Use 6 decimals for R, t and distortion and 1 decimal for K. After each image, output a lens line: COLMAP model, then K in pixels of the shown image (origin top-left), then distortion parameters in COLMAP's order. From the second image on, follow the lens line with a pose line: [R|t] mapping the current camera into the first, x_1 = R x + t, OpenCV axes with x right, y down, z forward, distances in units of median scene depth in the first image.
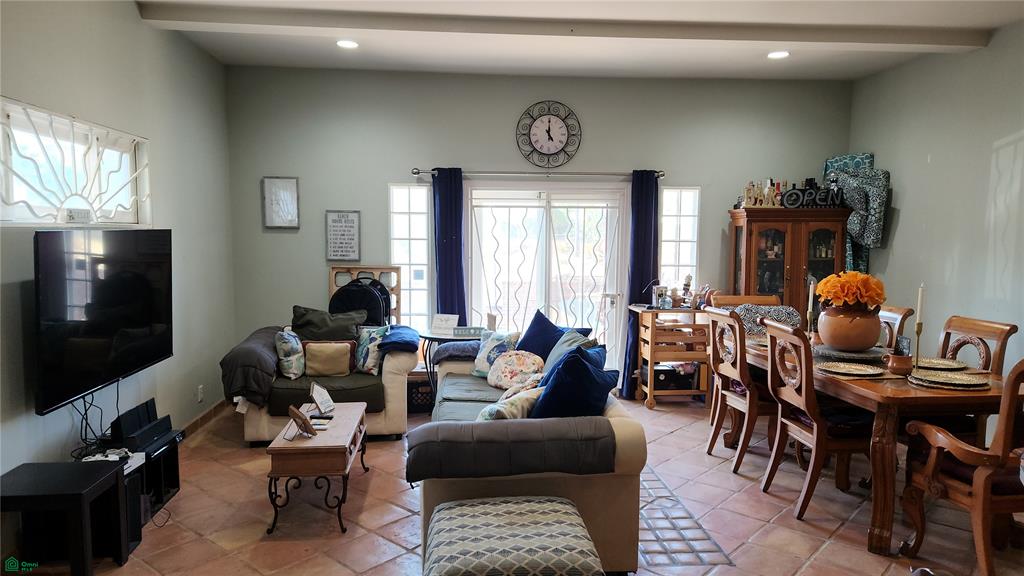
lens RADIAL K [[676.3, 0, 512.0], [0, 676.3, 288.0], [0, 0, 1]] dist [0.078442, -0.075248]
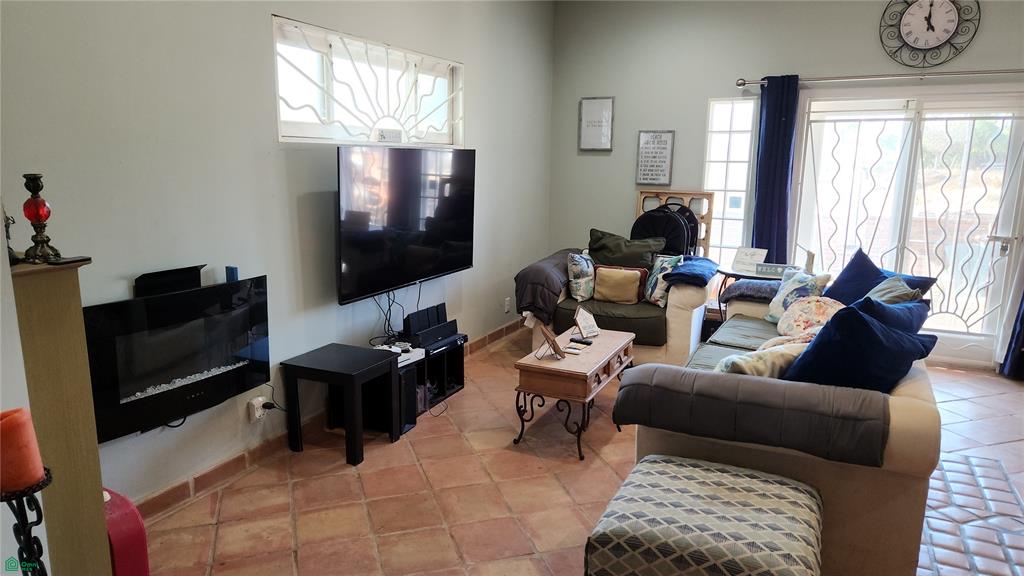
lens RADIAL K [[676.3, 0, 512.0], [0, 676.3, 288.0], [0, 0, 1]] dist [0.078442, -0.075248]
pose [[0.856790, 0.098666, -0.506138, 0.108852], [-0.047328, 0.992428, 0.113346, 0.006273], [0.513489, -0.073159, 0.854972, 0.107538]]
